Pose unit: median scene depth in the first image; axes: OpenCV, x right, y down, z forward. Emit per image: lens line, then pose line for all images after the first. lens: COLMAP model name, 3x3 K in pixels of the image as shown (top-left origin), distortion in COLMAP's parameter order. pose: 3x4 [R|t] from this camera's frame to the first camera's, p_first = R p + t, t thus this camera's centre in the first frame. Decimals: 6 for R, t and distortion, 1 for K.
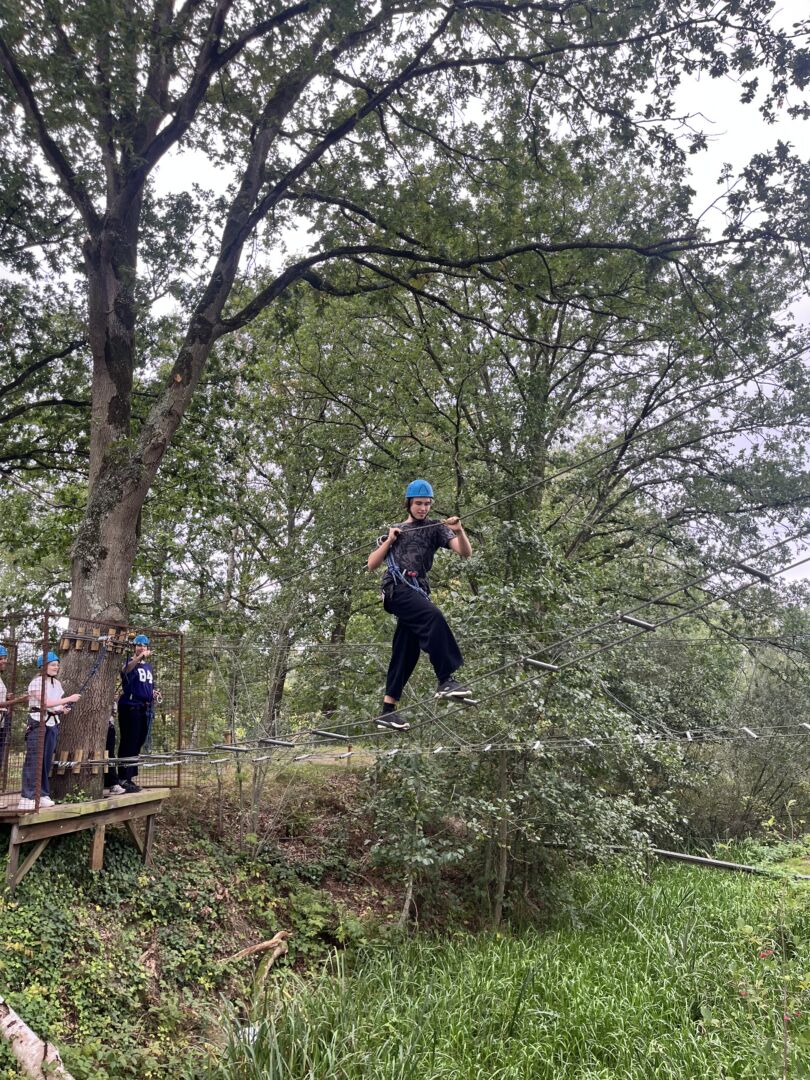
lens RADIAL K [[849.0, 0, 398.1], [0, 849.0, 534.5], [0, 0, 1]] dist [0.062468, -0.087735]
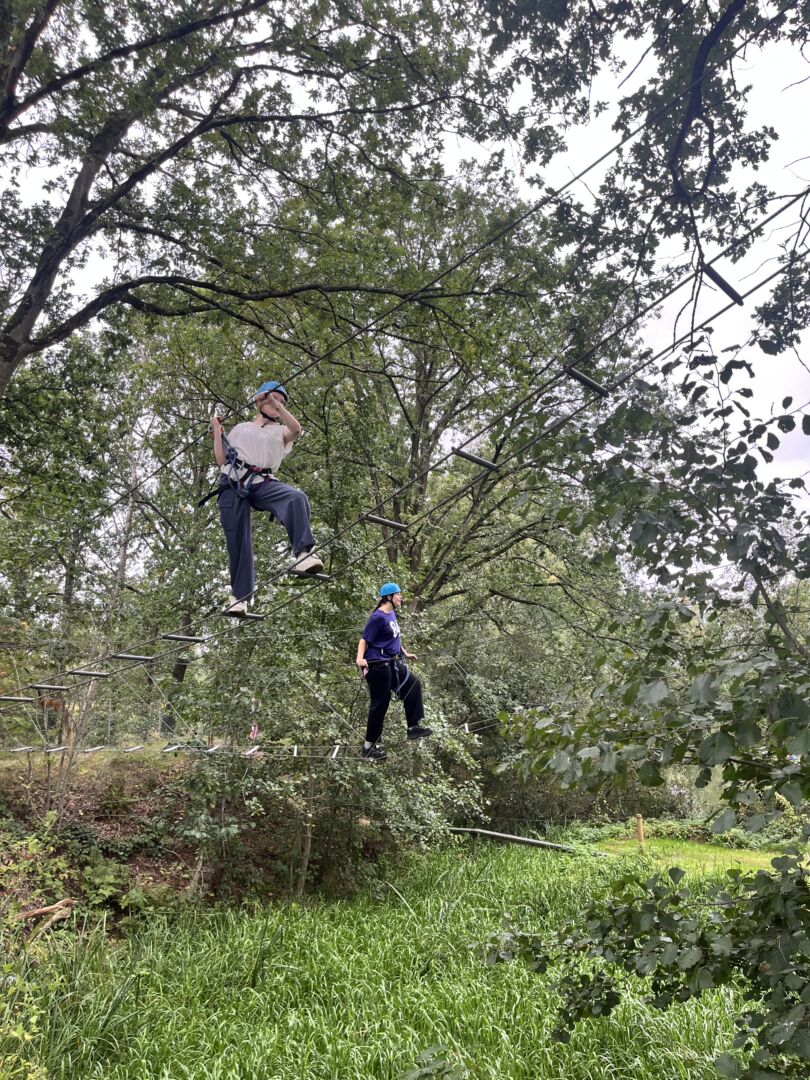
lens RADIAL K [[849.0, 0, 408.3], [0, 849.0, 529.7], [0, 0, 1]] dist [0.062468, -0.087735]
pose [[0.997579, 0.022952, 0.065642, 0.201759], [-0.022988, 0.999736, -0.000212, -0.019307], [-0.065629, -0.001297, 0.997843, -0.118250]]
